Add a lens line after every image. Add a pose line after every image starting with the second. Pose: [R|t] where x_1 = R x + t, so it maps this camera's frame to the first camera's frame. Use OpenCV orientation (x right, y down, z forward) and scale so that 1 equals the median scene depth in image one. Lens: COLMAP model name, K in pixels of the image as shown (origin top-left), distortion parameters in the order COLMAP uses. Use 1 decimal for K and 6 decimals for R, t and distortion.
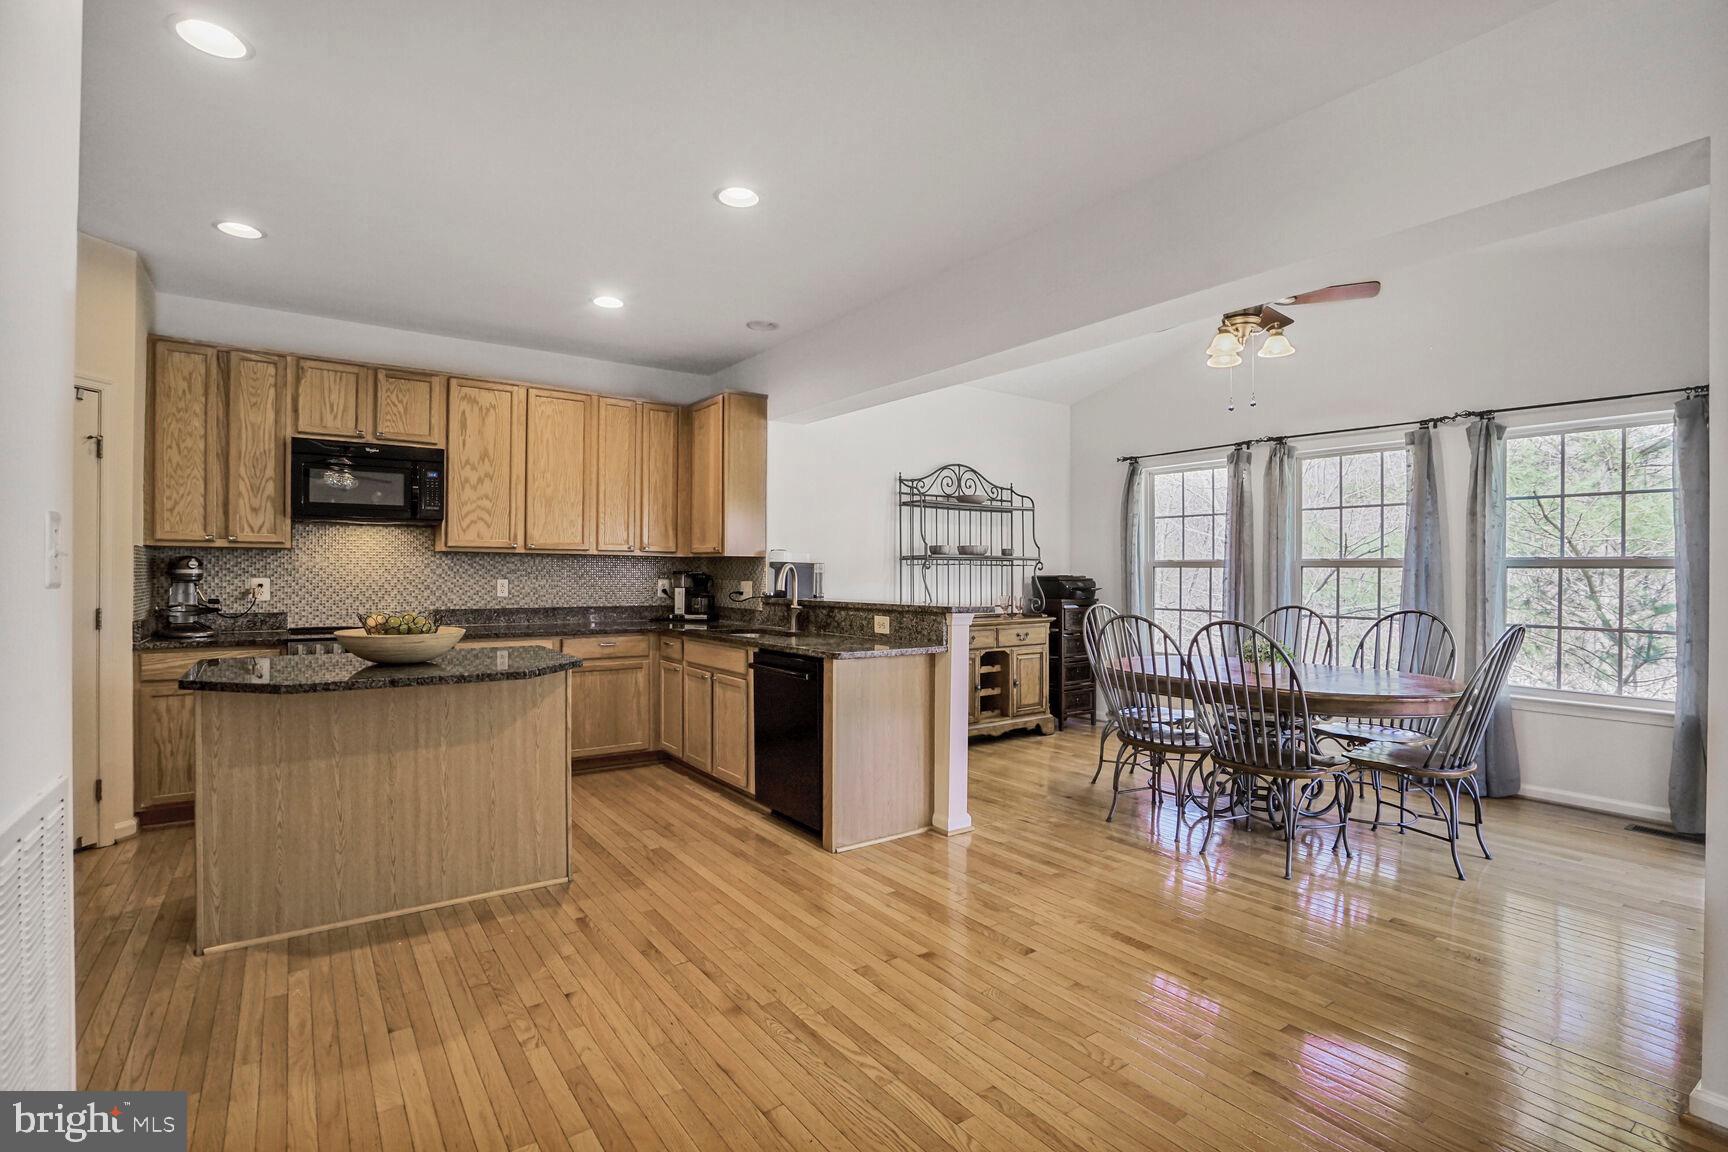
lens RADIAL K [[801.4, 0, 856.8], [0, 801.4, 572.2], [0, 0, 1]] dist [-0.067949, 0.028667]
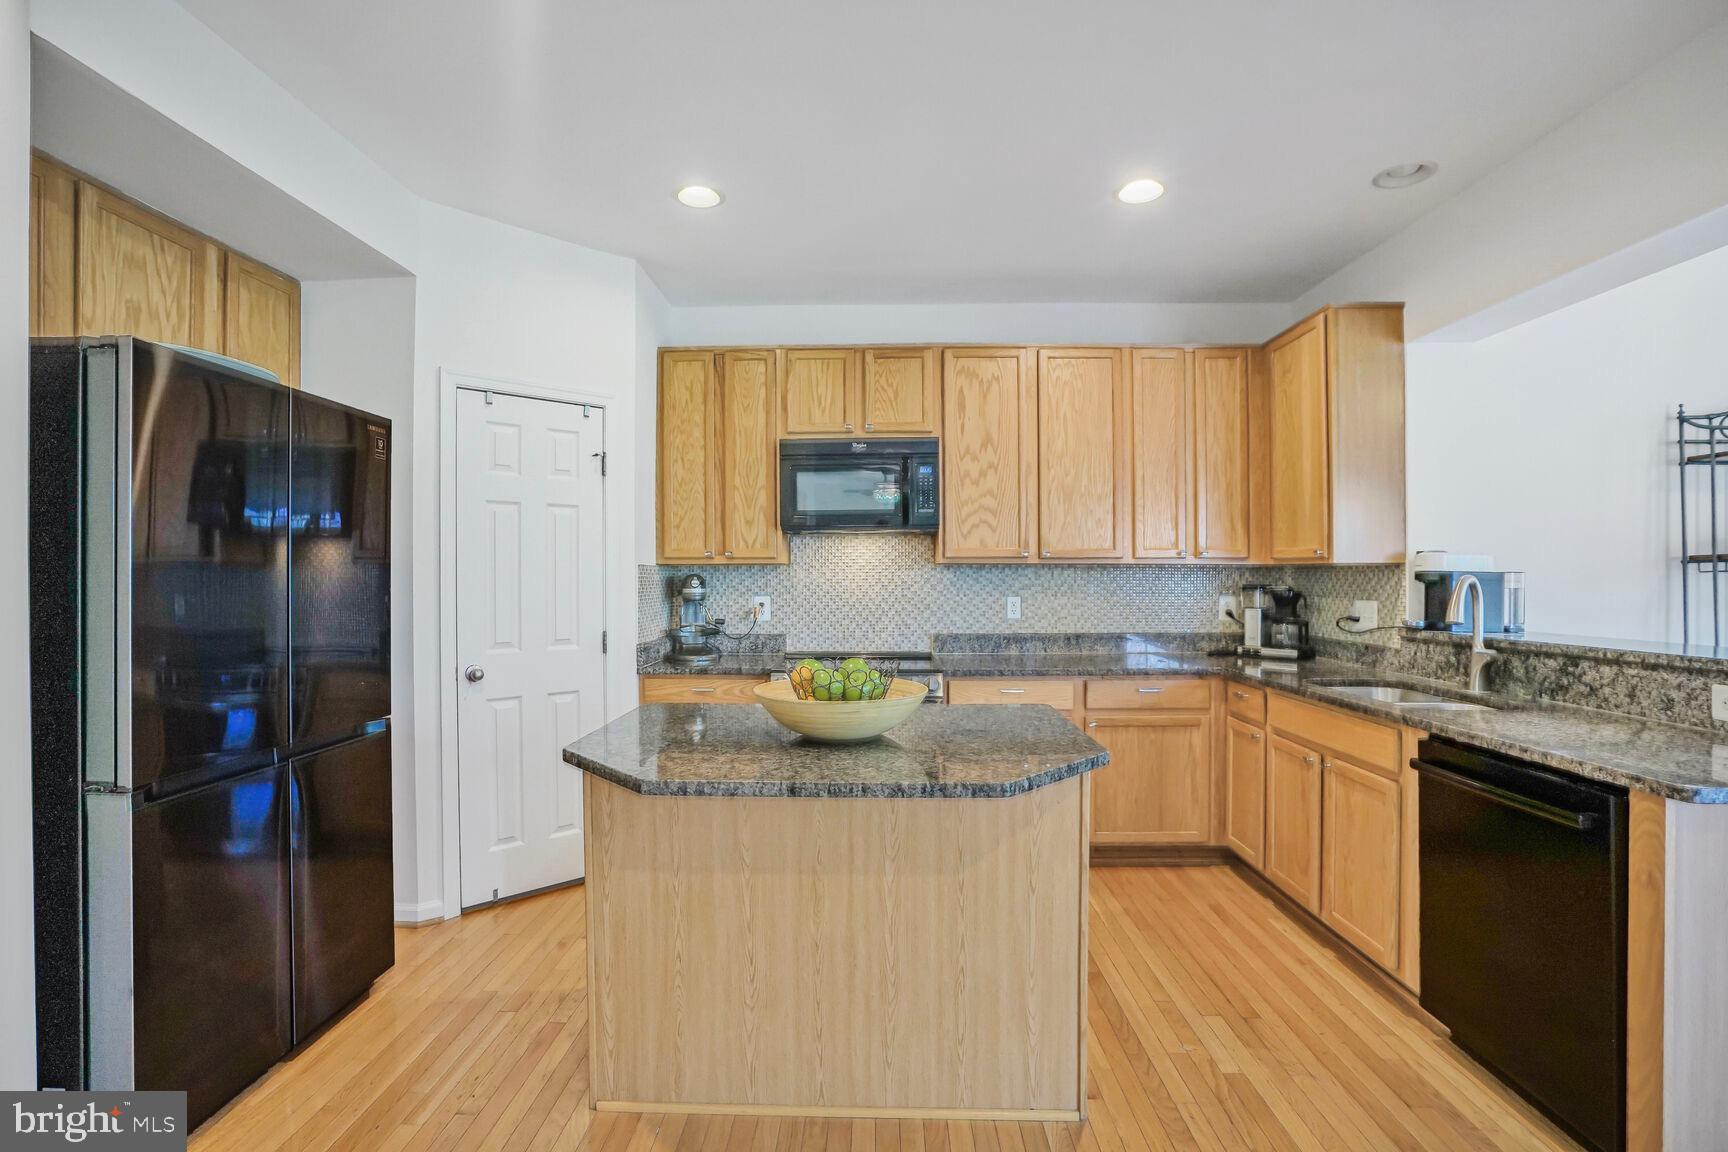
lens RADIAL K [[802.8, 0, 851.7], [0, 802.8, 574.0], [0, 0, 1]] dist [-0.065979, 0.027971]
pose [[0.792102, -0.010004, -0.610307, -0.092397], [0.008328, 0.999950, -0.005582, -0.012042], [0.610332, -0.000661, 0.792145, 0.284653]]
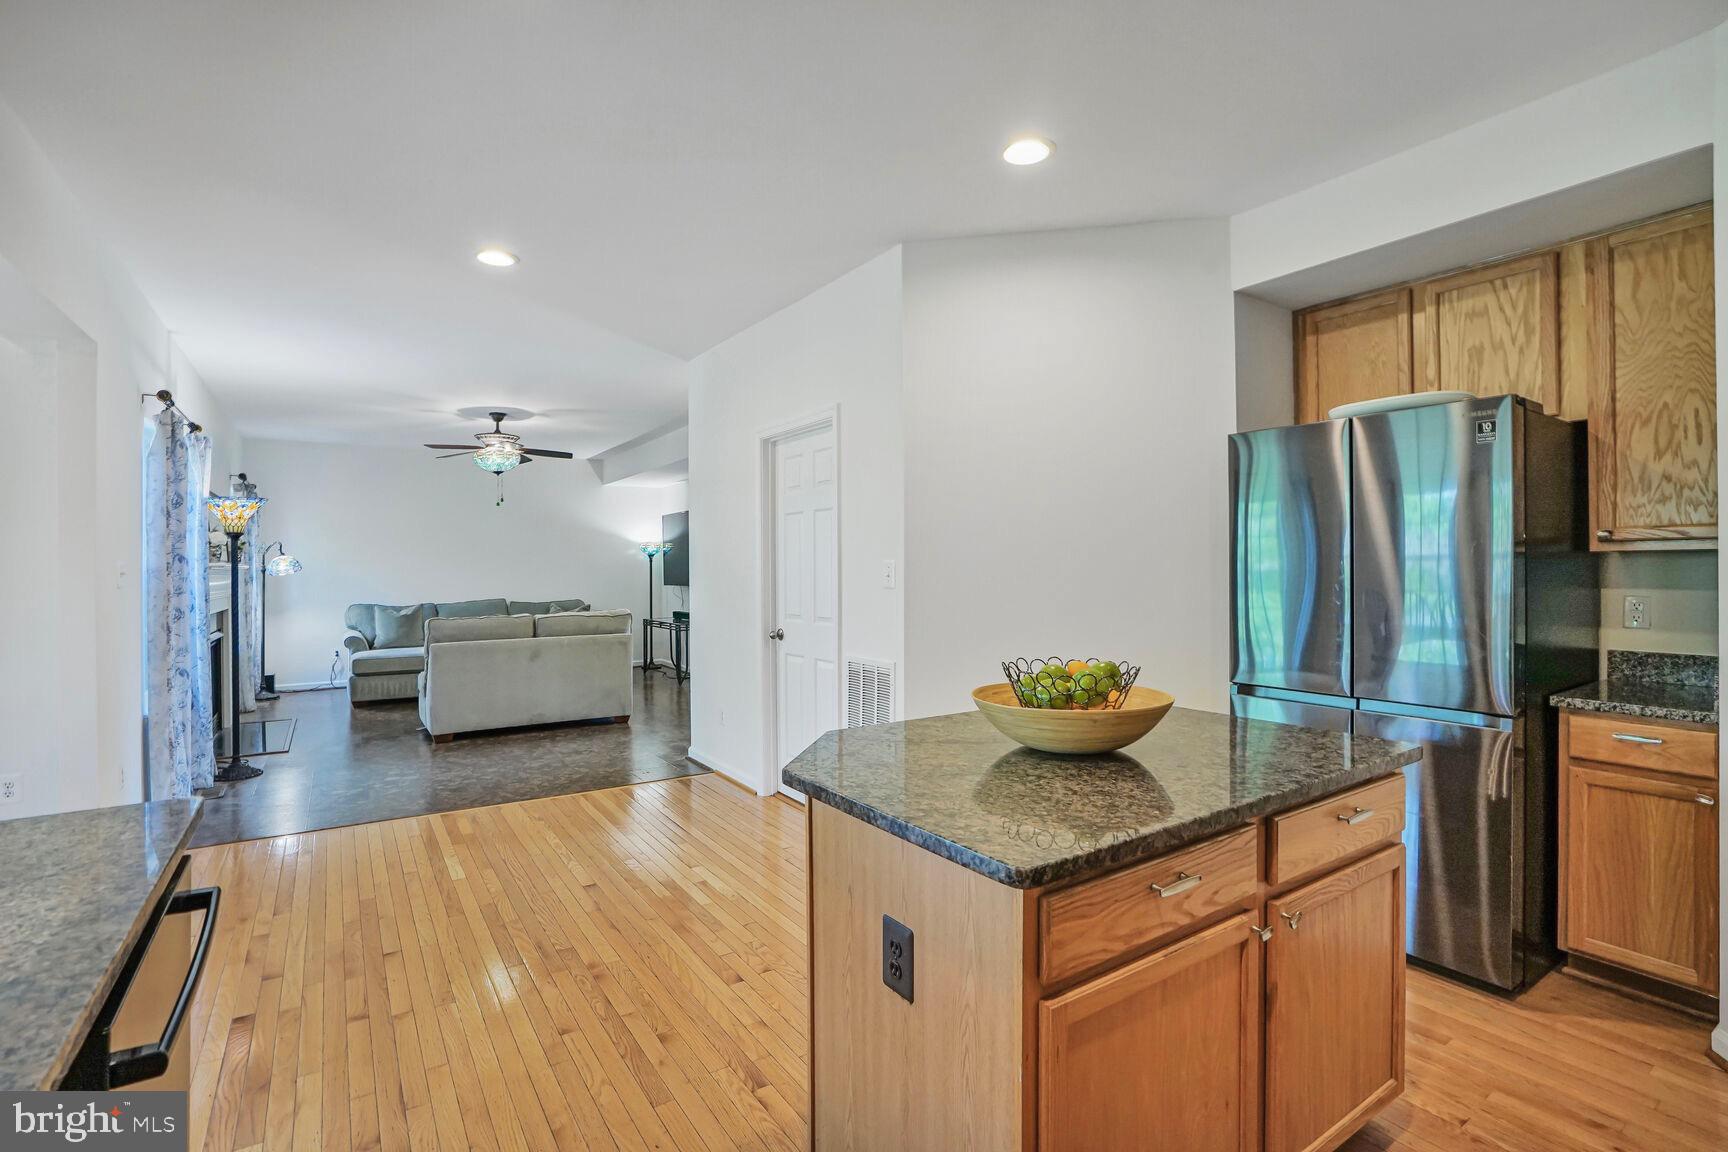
lens RADIAL K [[801.4, 0, 856.8], [0, 801.4, 572.2], [0, 0, 1]] dist [-0.067949, 0.028667]
pose [[-0.999479, -0.001210, 0.032252, -0.272928], [-0.001083, 0.999992, 0.003934, -0.013439], [-0.032257, 0.003897, -0.999472, 1.004126]]
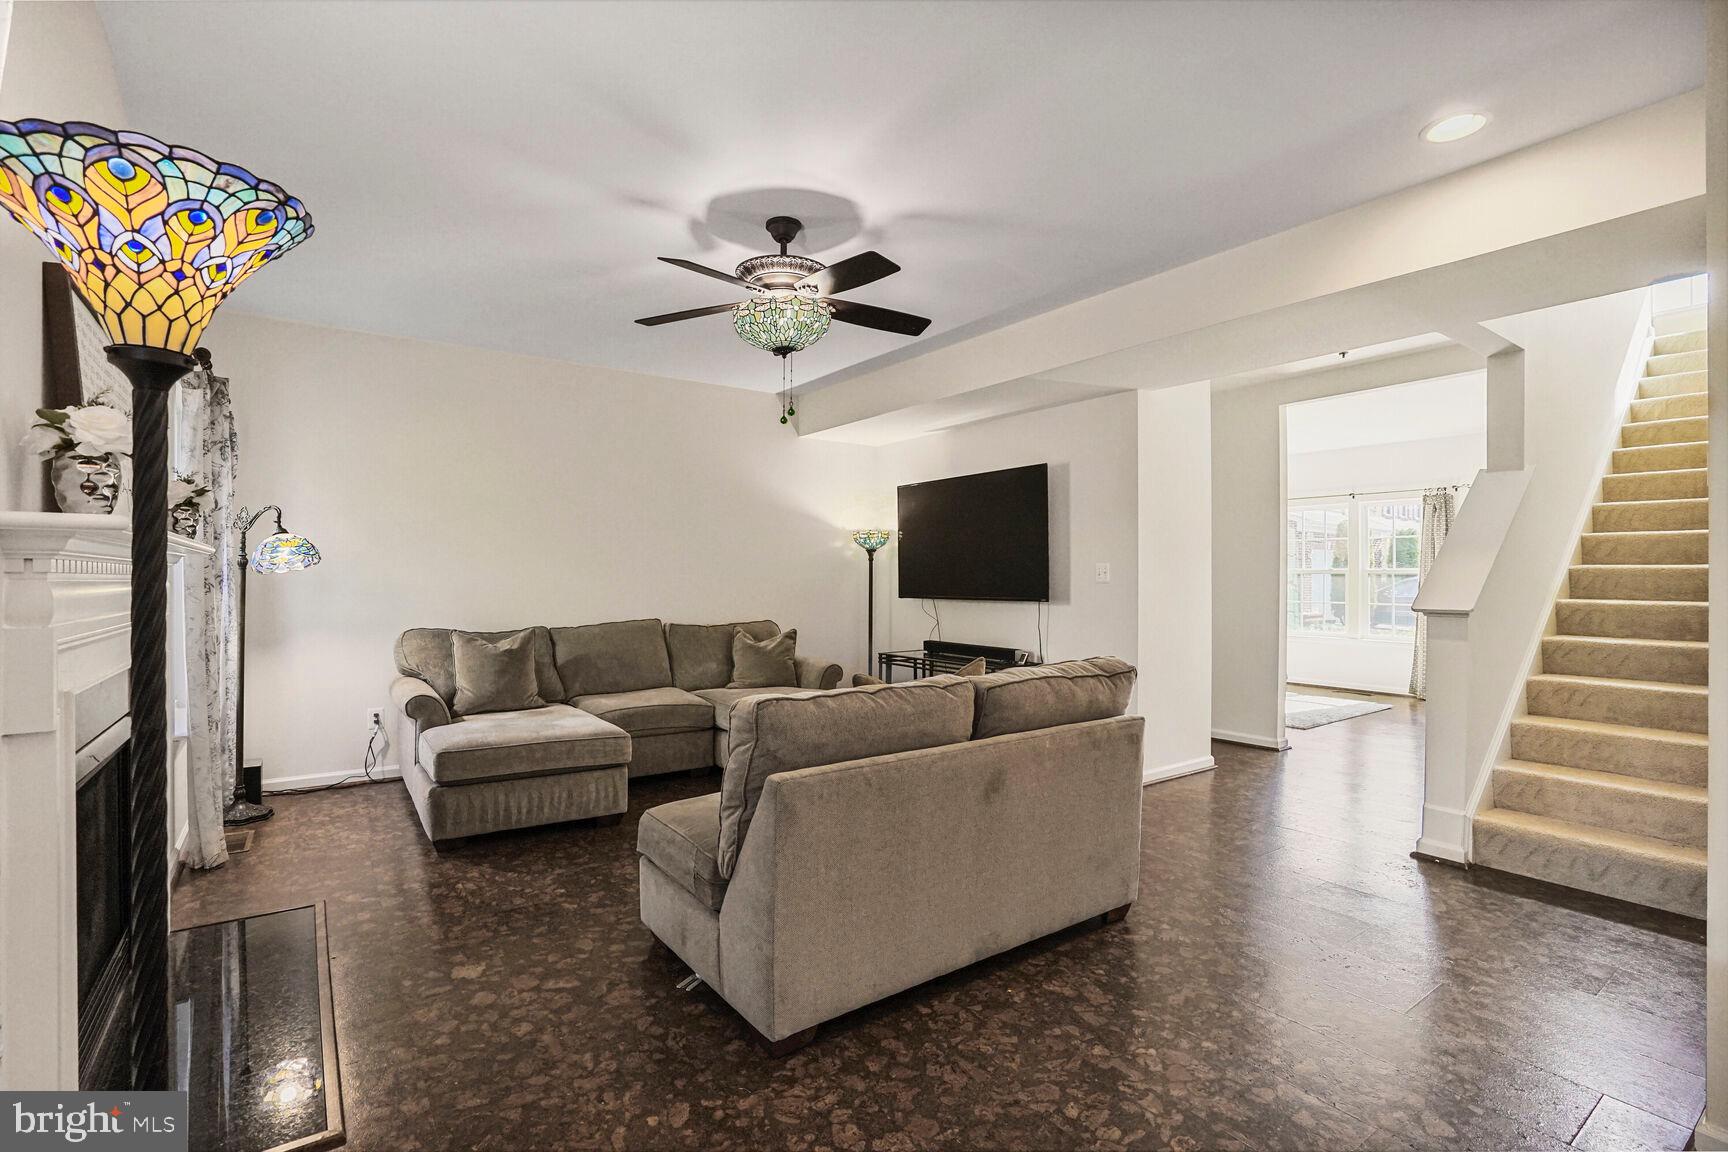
lens RADIAL K [[784.3, 0, 853.2], [0, 784.3, 578.7], [0, 0, 1]] dist [-0.069131, 0.026414]
pose [[-0.999925, -0.012027, -0.002266, 0.390340], [-0.012029, 0.999927, 0.000593, -0.001204], [0.002259, 0.000620, -0.999997, 0.204499]]
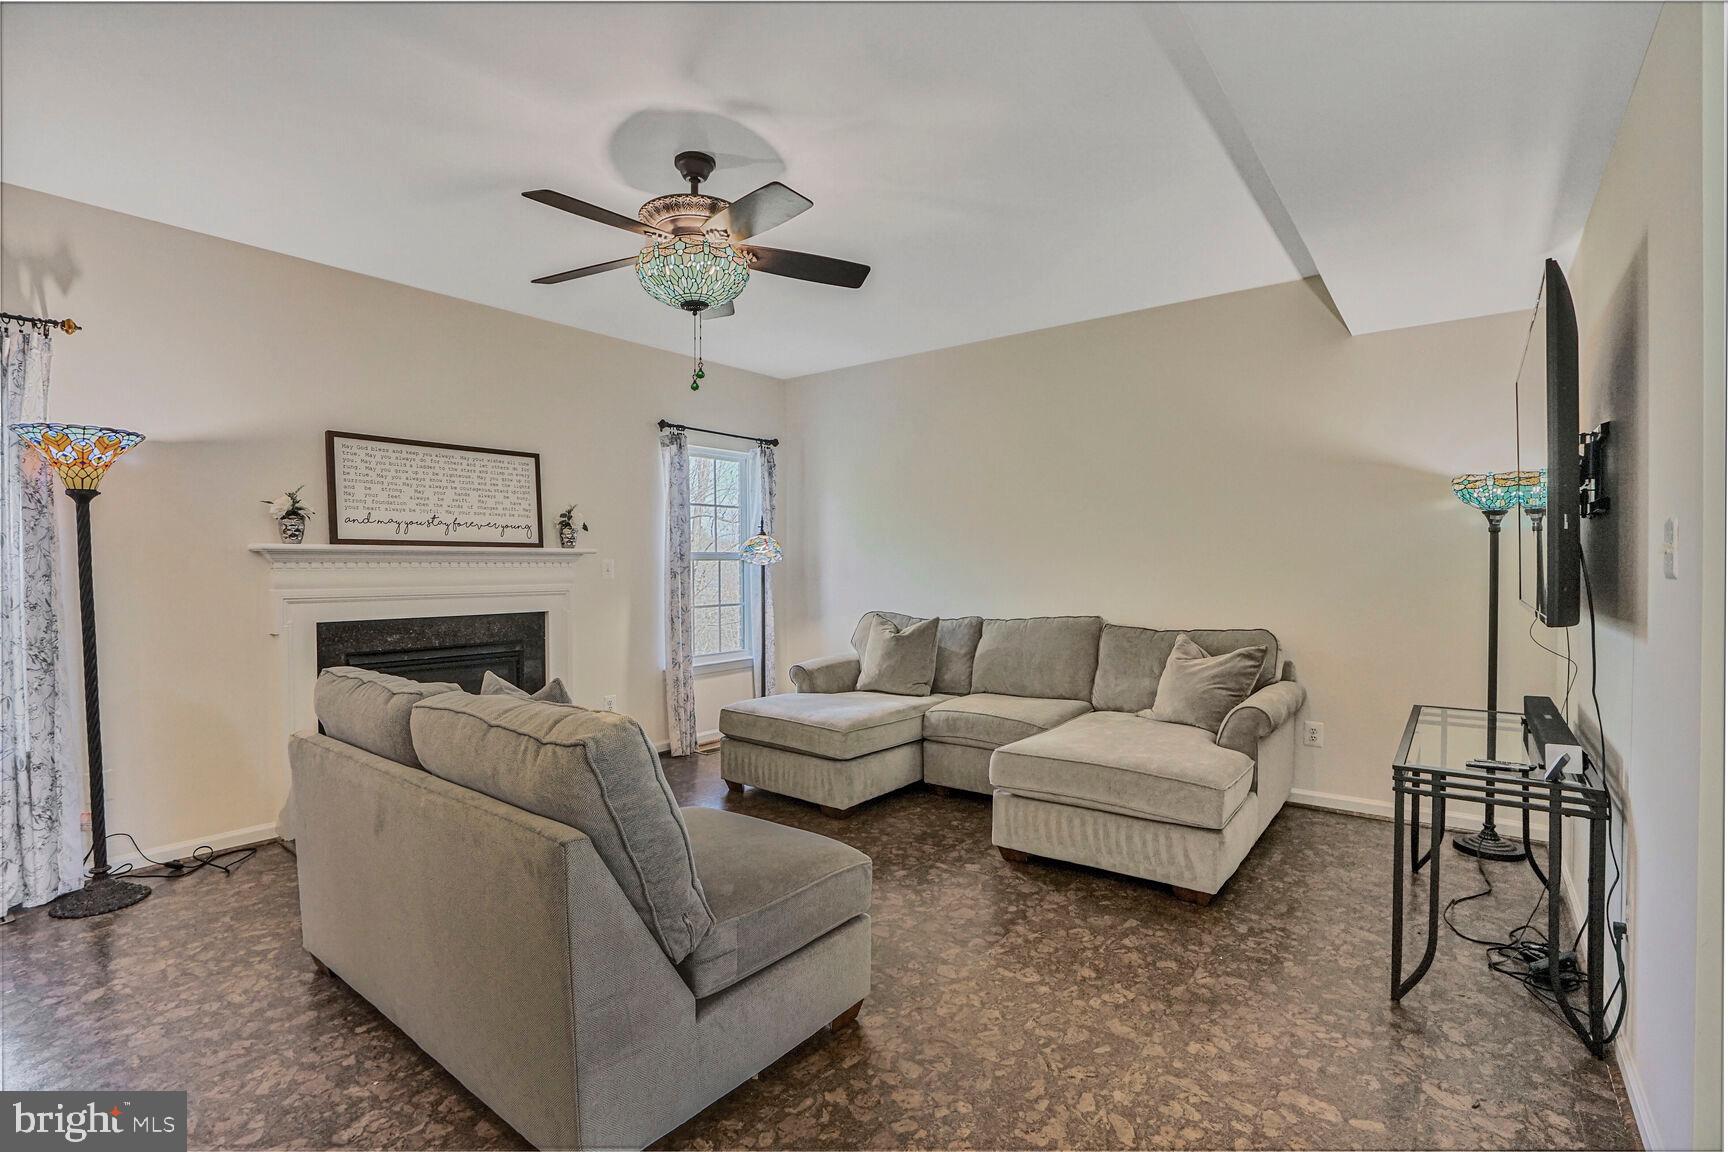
lens RADIAL K [[784.3, 0, 853.2], [0, 784.3, 578.7], [0, 0, 1]] dist [-0.069131, 0.026414]
pose [[-0.275948, -0.024545, 0.960859, -0.138431], [0.000815, 0.999668, 0.025770, -0.007734], [-0.961172, 0.007894, -0.275836, -0.412755]]
